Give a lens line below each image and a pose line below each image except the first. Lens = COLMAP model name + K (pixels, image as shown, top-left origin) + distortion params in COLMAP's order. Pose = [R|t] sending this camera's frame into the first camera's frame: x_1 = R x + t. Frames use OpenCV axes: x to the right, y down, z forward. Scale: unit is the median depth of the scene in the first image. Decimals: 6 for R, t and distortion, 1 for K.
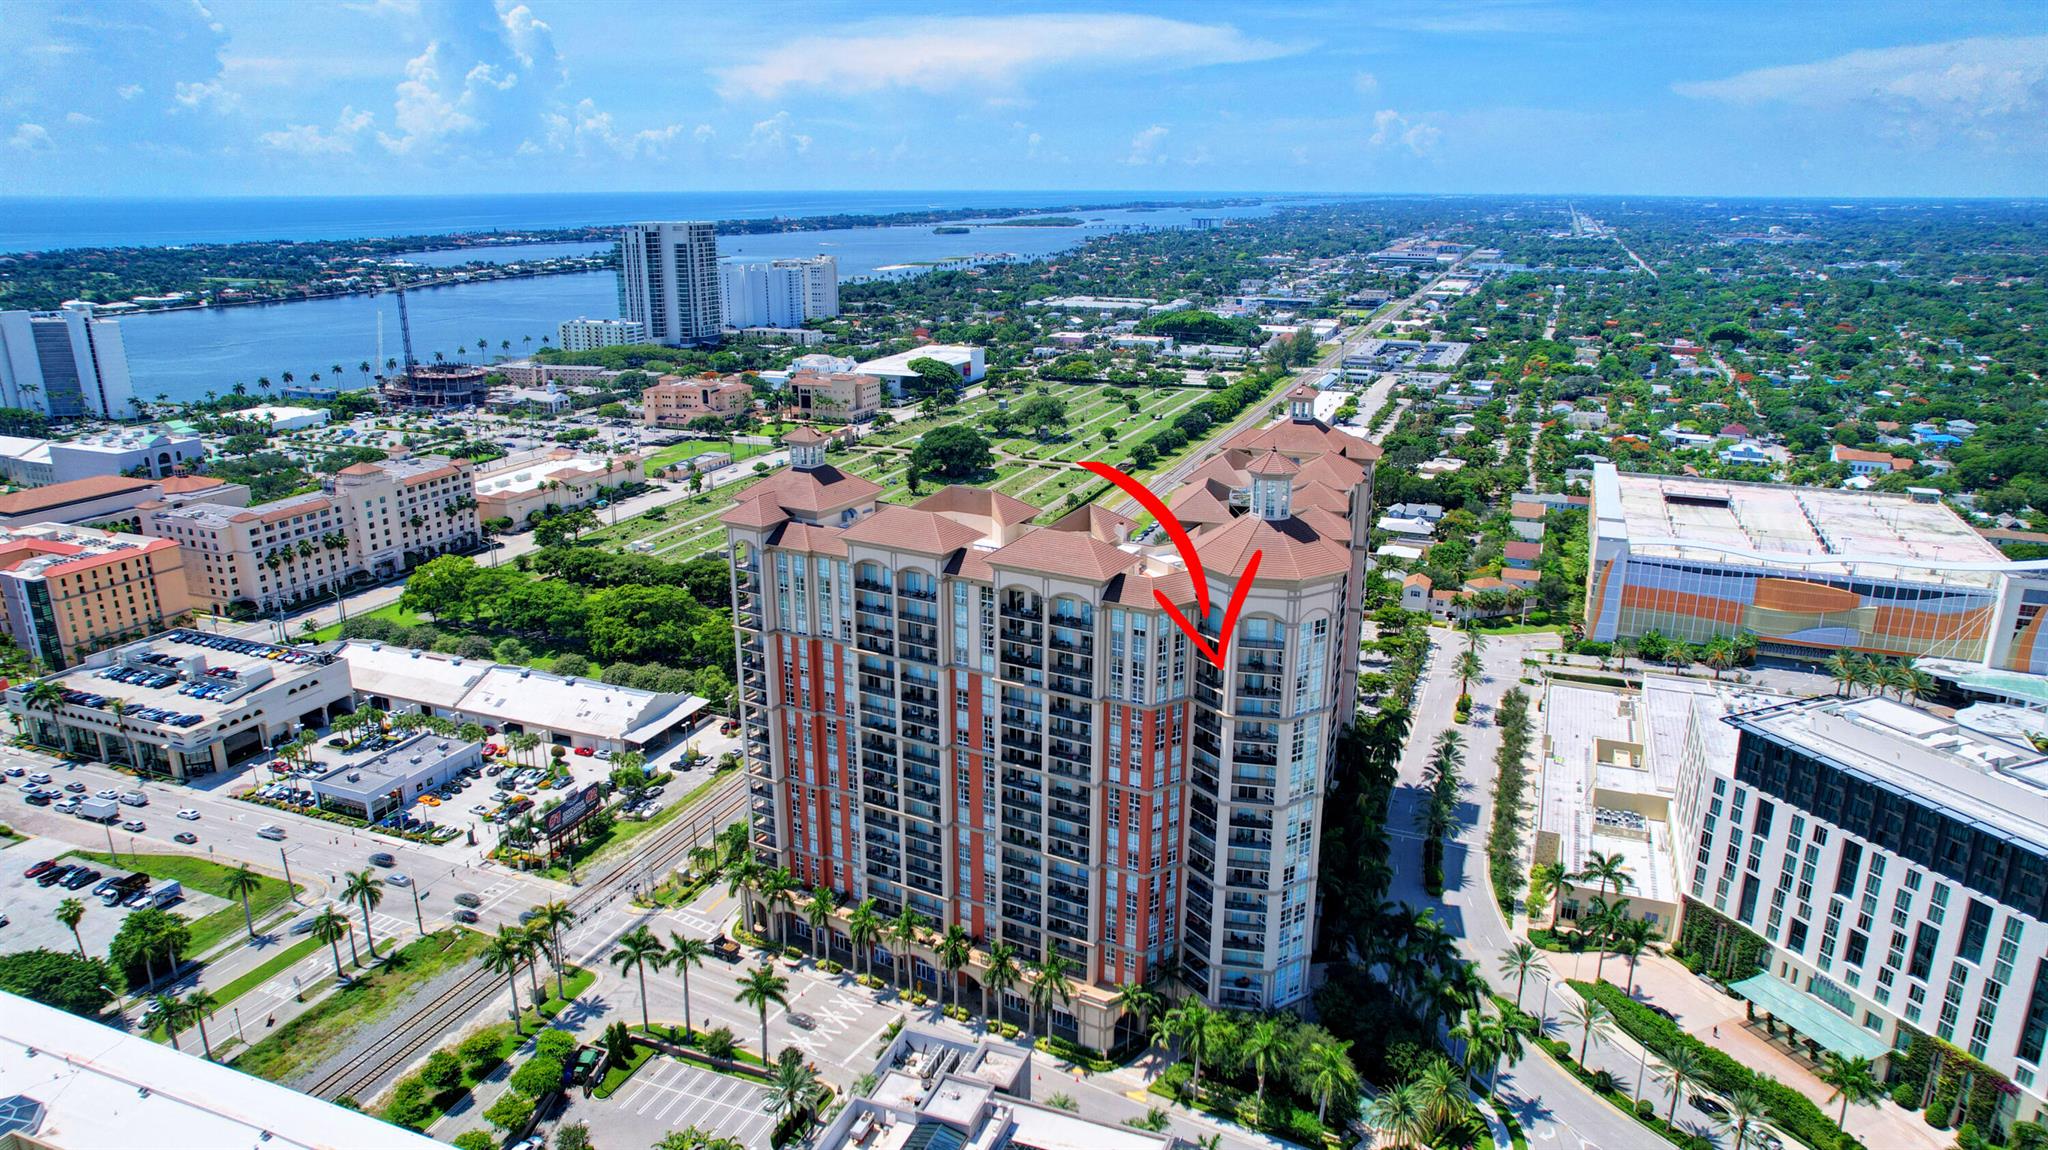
lens RADIAL K [[1306.8, 0, 1026.3], [0, 1306.8, 575.7], [0, 0, 1]] dist [-0.074356, 0.067757]
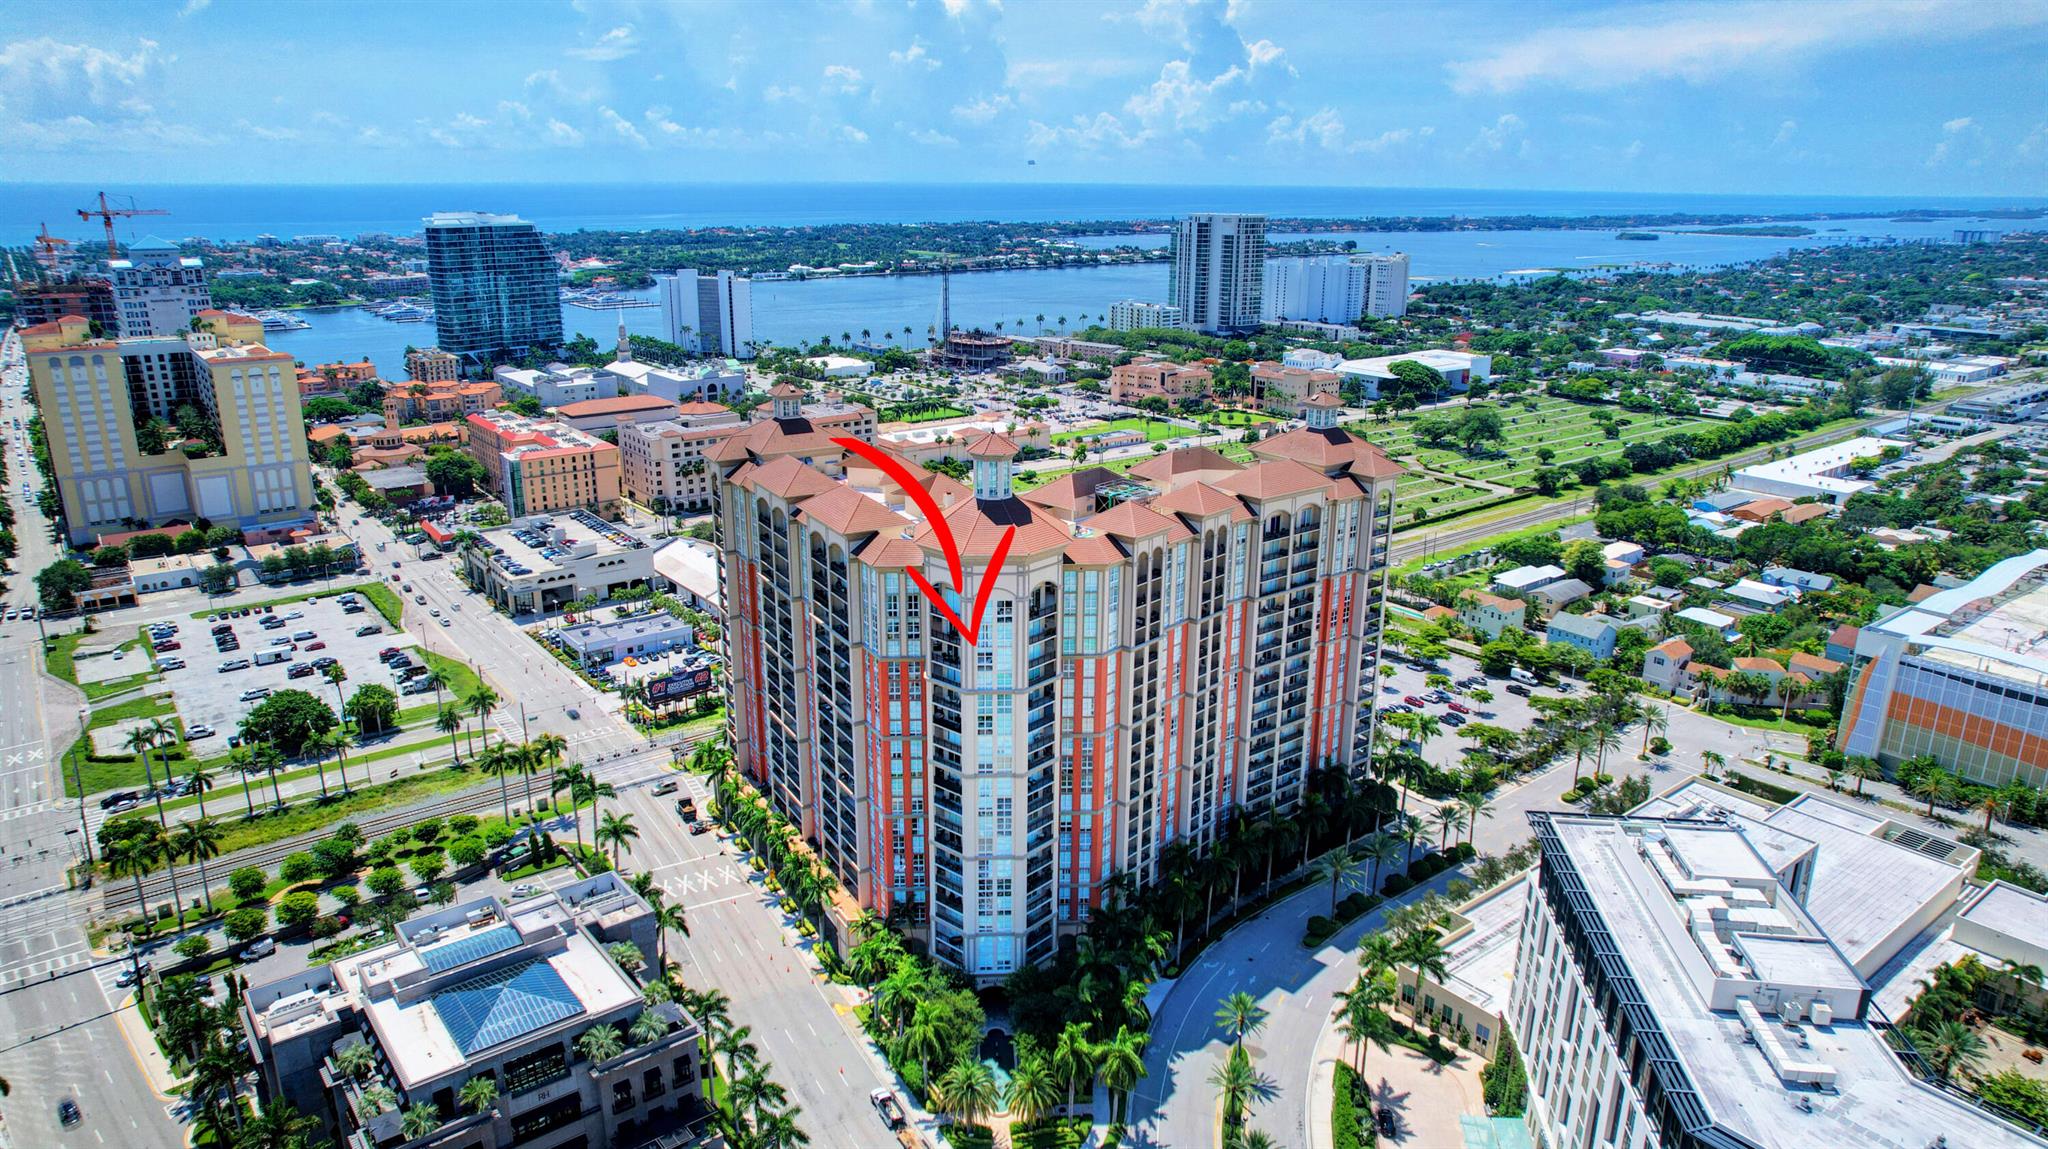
lens RADIAL K [[1306.8, 0, 1026.6], [0, 1306.8, 565.5], [0, 0, 1]] dist [-0.074356, 0.067757]
pose [[0.866613, 0.148778, -0.476285, 0.450651], [-0.150843, 0.987968, 0.034151, -0.019291], [0.475635, 0.042248, 0.878627, 0.064803]]
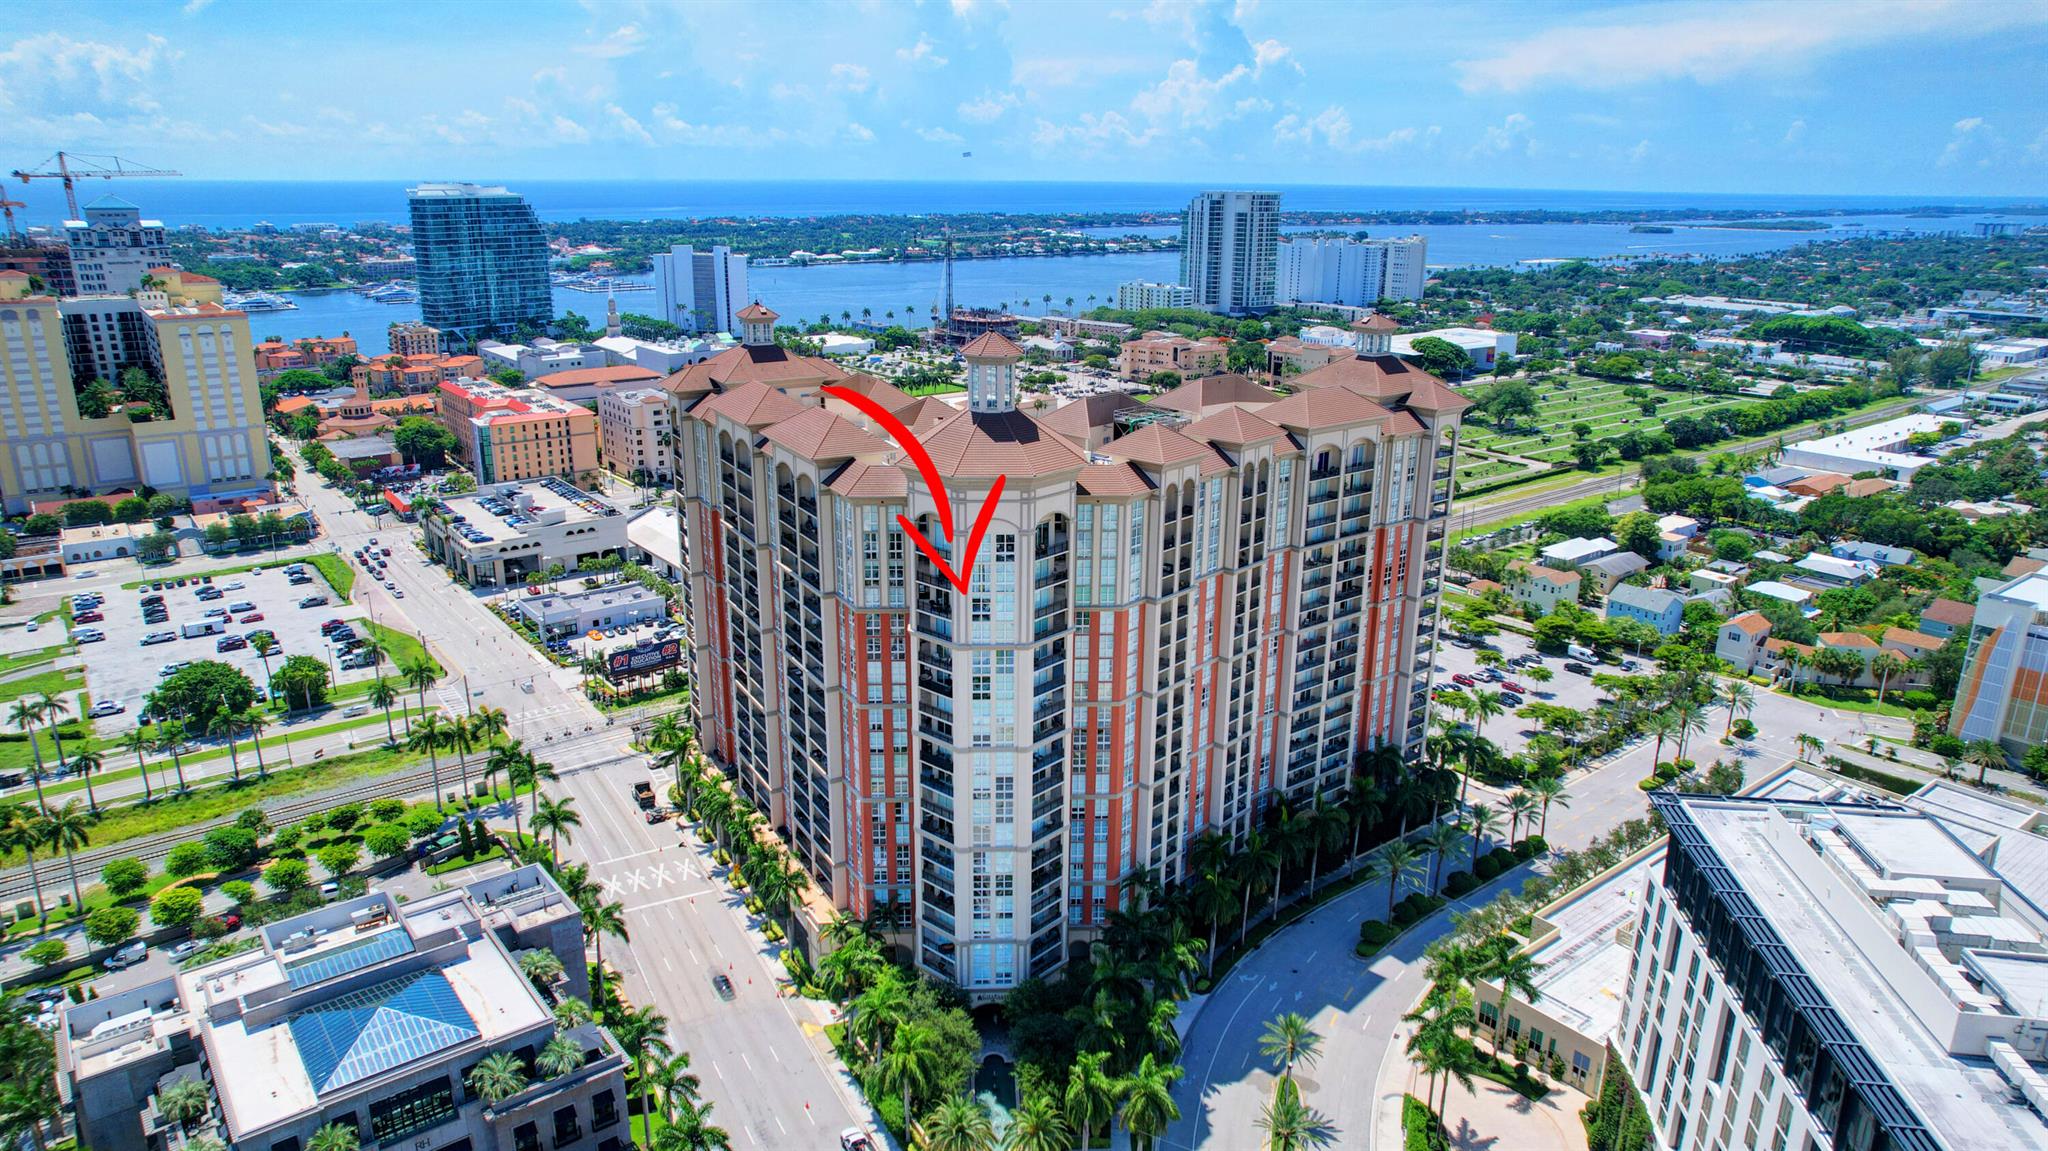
lens RADIAL K [[1306.8, 0, 1026.5], [0, 1306.8, 570.4], [0, 0, 1]] dist [-0.074356, 0.067757]
pose [[0.864144, 0.153699, -0.479199, 0.399698], [-0.153769, 0.987322, 0.039383, 0.013362], [0.479177, 0.039653, 0.876822, 0.167865]]
